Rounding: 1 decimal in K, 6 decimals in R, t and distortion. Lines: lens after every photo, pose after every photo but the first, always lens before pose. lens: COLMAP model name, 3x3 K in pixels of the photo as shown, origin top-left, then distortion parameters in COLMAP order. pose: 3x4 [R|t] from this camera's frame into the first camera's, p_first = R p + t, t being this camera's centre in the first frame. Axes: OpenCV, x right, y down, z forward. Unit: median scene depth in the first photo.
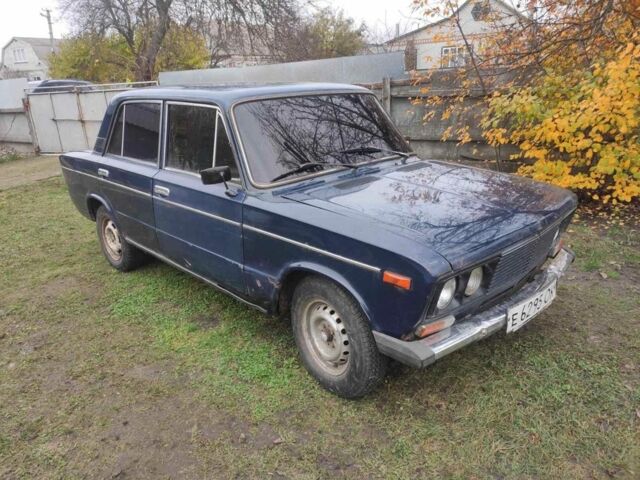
lens RADIAL K [[474.7, 0, 320.0], [0, 474.7, 240.0], [0, 0, 1]] dist [0.096602, -0.115118]
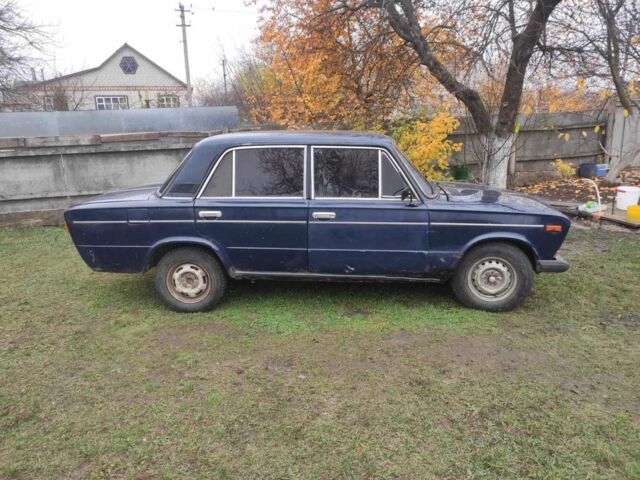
lens RADIAL K [[474.7, 0, 320.0], [0, 474.7, 240.0], [0, 0, 1]] dist [0.096602, -0.115118]
pose [[0.726933, -0.141627, 0.671945, -1.179999], [0.204741, 0.978698, -0.015214, -0.023404], [-0.655477, 0.148634, 0.740444, 0.096029]]
